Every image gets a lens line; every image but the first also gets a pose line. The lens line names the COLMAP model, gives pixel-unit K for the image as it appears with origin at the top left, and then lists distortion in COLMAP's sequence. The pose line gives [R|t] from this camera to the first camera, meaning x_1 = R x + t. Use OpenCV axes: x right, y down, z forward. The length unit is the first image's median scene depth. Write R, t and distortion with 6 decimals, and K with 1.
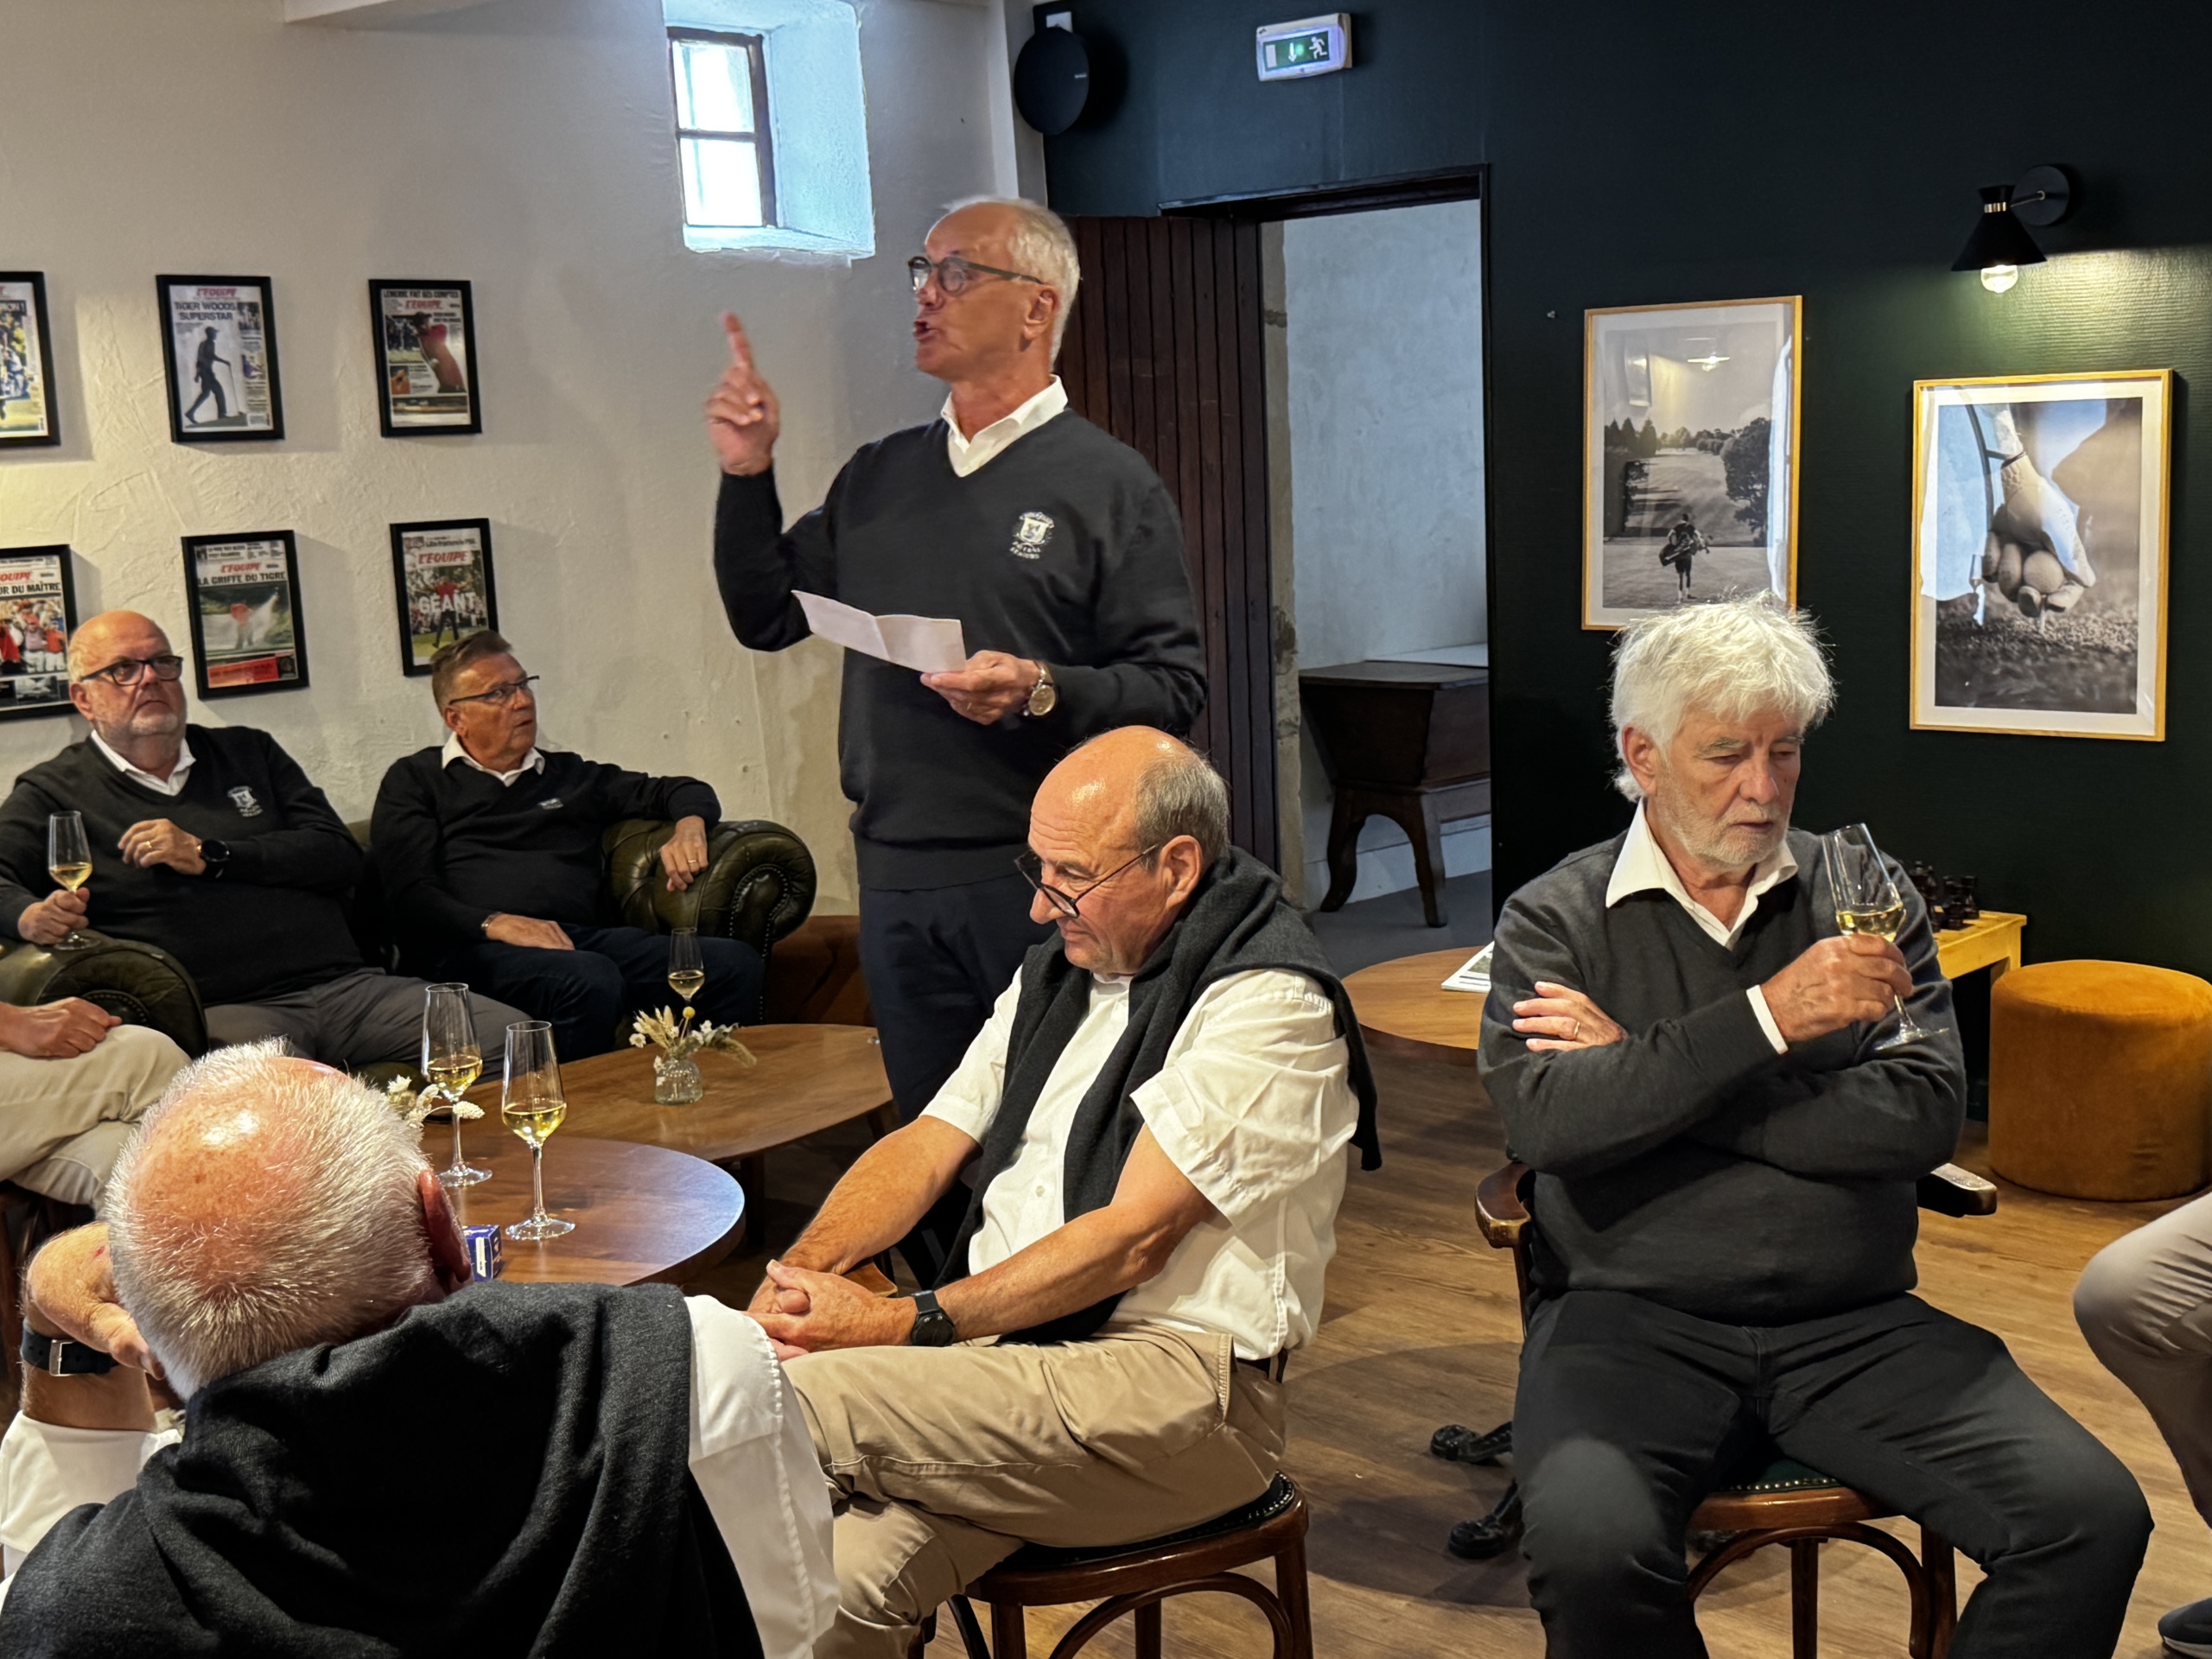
lens RADIAL K [[2639.9, 0, 1106.0], [0, 2639.9, 829.5], [0, 0, 1]] dist [0.183498, -0.525056]
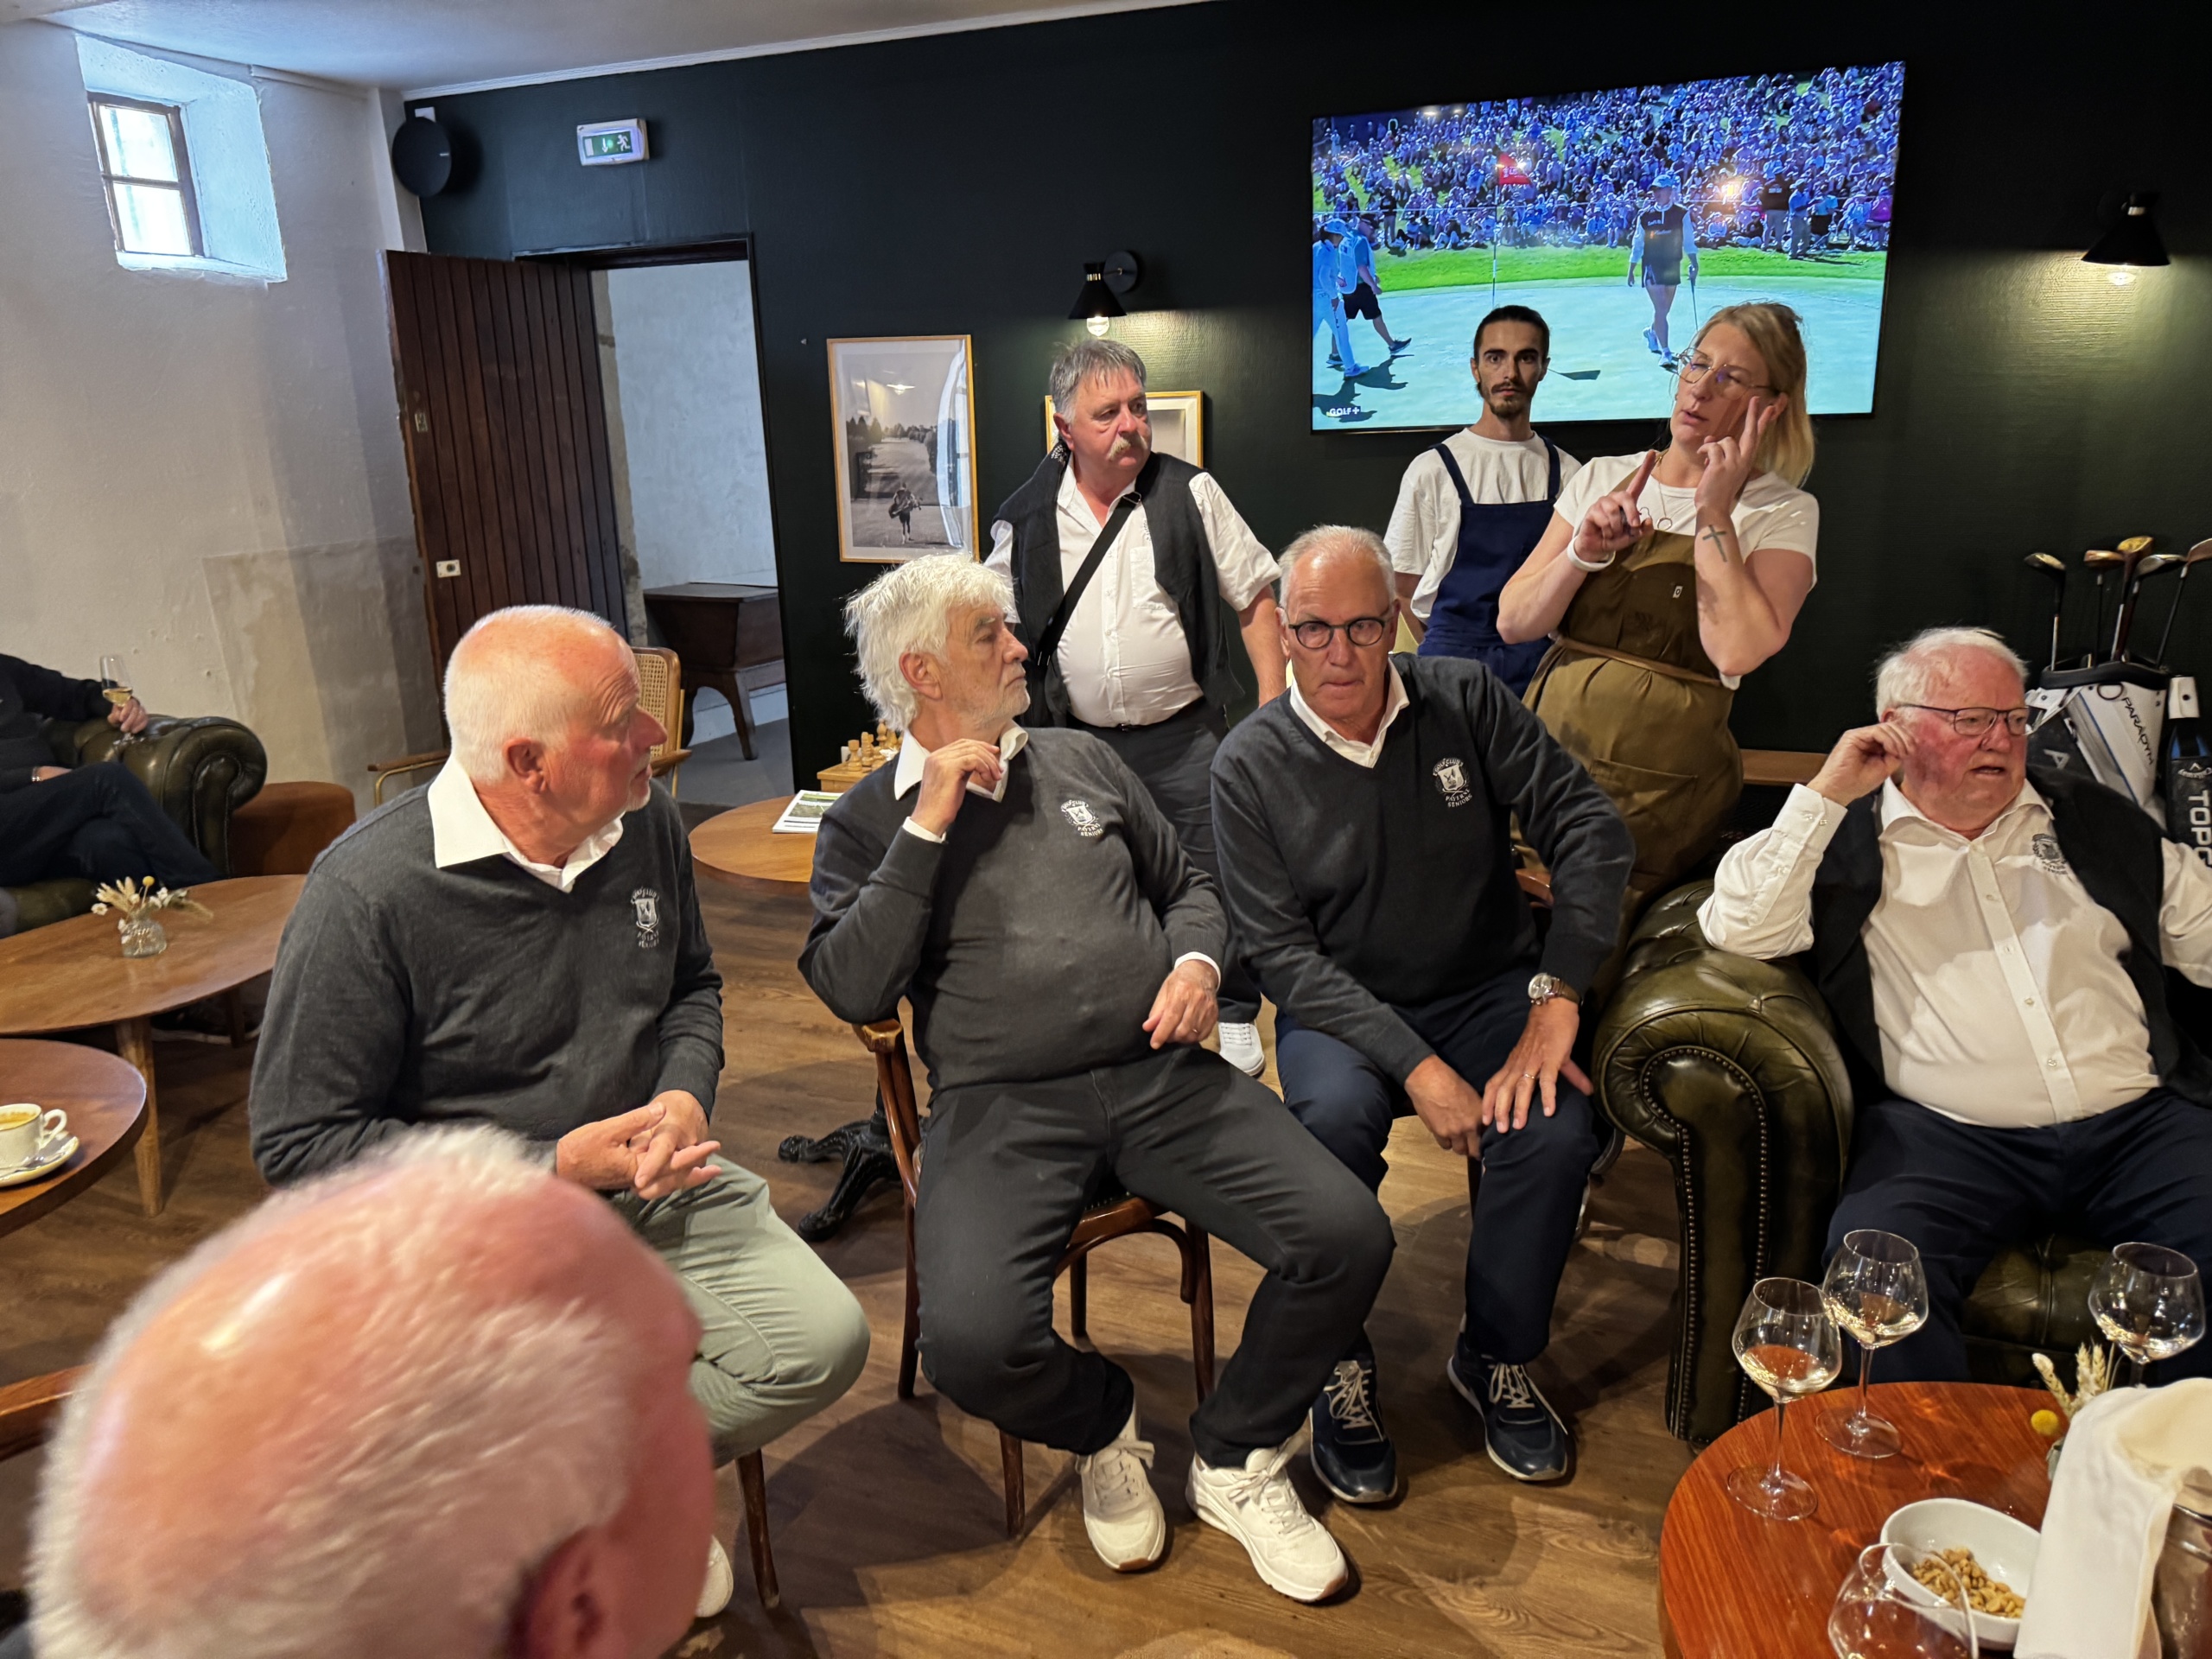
lens RADIAL K [[1539.9, 0, 1114.4], [0, 1539.9, 832.9], [0, 0, 1]] dist [0.056452, -0.088216]
pose [[0.934168, -0.073243, 0.349235, 0.008693], [0.038143, 0.993597, 0.106353, -0.009216], [-0.354789, -0.086031, 0.930980, 0.117743]]
